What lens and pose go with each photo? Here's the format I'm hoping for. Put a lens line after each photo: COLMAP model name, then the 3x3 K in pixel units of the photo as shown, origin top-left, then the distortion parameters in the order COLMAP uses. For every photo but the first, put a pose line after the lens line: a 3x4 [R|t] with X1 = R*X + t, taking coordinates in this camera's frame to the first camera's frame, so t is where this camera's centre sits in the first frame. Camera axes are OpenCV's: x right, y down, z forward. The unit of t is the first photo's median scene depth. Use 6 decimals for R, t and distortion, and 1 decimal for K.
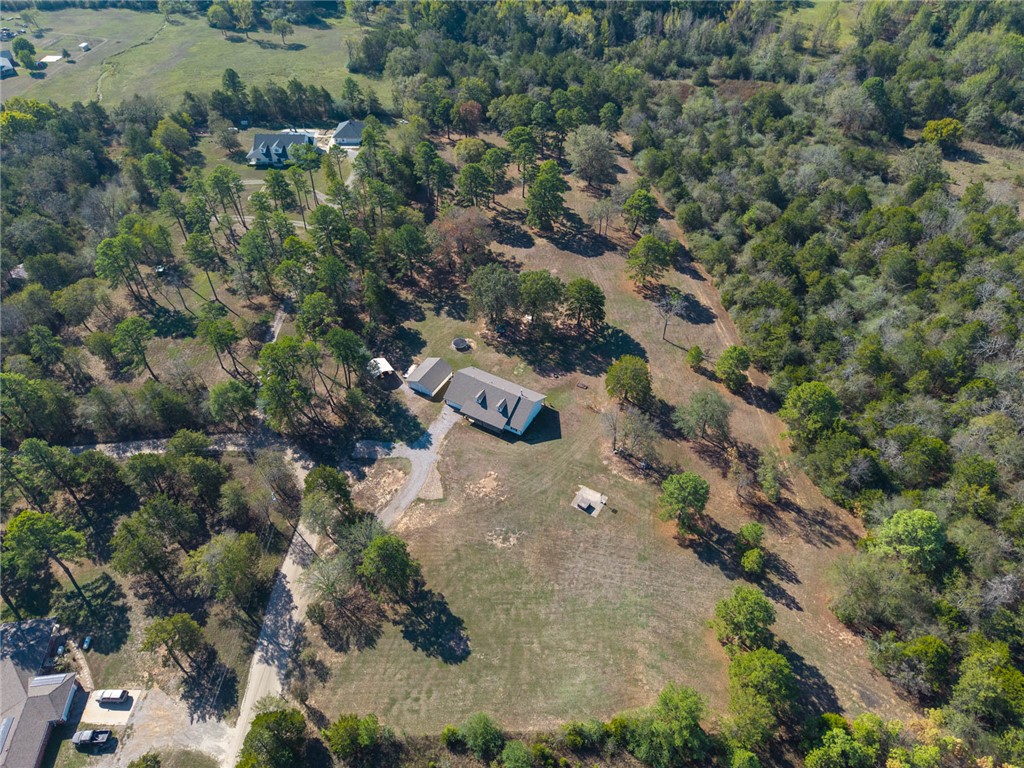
lens RADIAL K [[691.4, 0, 512.0], [0, 691.4, 384.0], [0, 0, 1]] dist [0.006562, -0.002157]
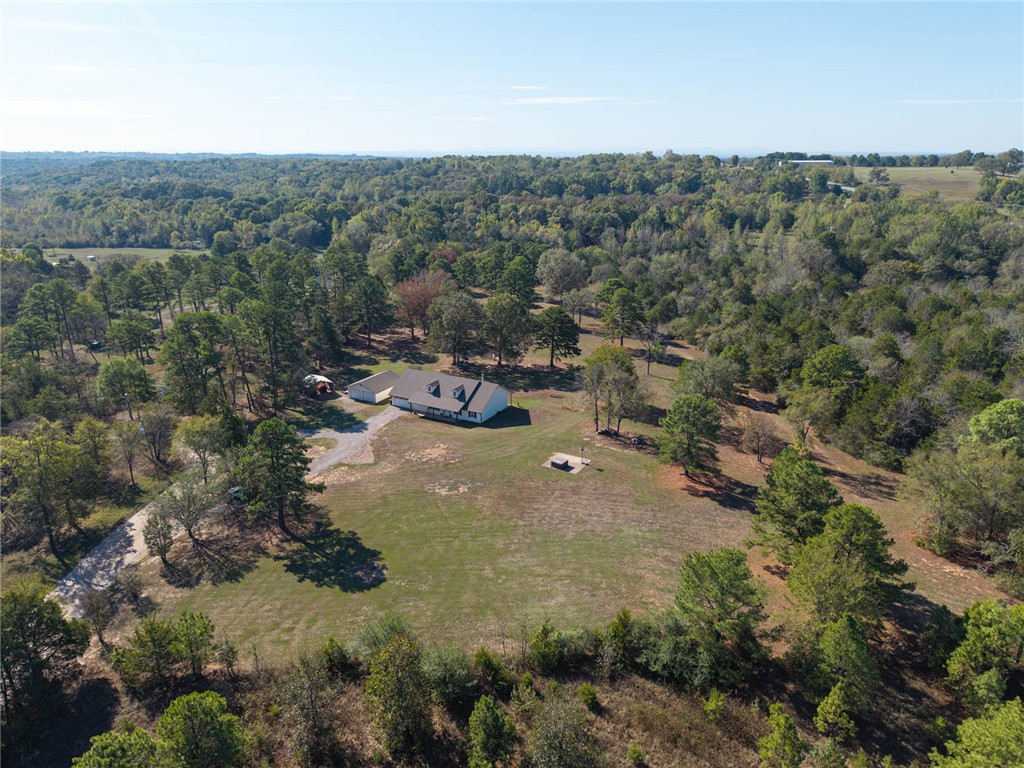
lens RADIAL K [[691.4, 0, 512.0], [0, 691.4, 384.0], [0, 0, 1]] dist [0.006562, -0.002157]
pose [[0.999771, 0.003903, 0.021037, 0.038534], [0.005472, 0.903883, -0.427745, 0.446615], [-0.020685, 0.427763, 0.903654, 0.301300]]
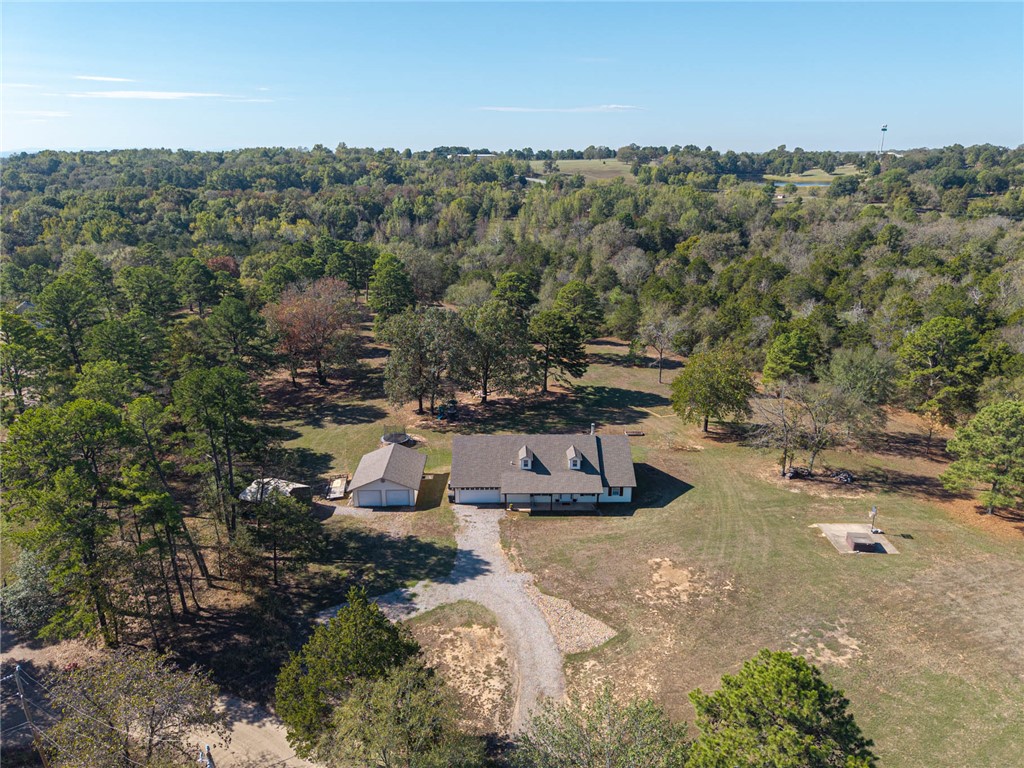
lens RADIAL K [[681.5, 0, 512.0], [0, 681.5, 384.0], [0, 0, 1]] dist [0.000906, -0.001995]
pose [[0.858140, -0.152599, 0.490214, -0.351202], [0.347425, 0.875588, -0.335620, 0.162172], [-0.378010, 0.458322, 0.804394, 0.696018]]
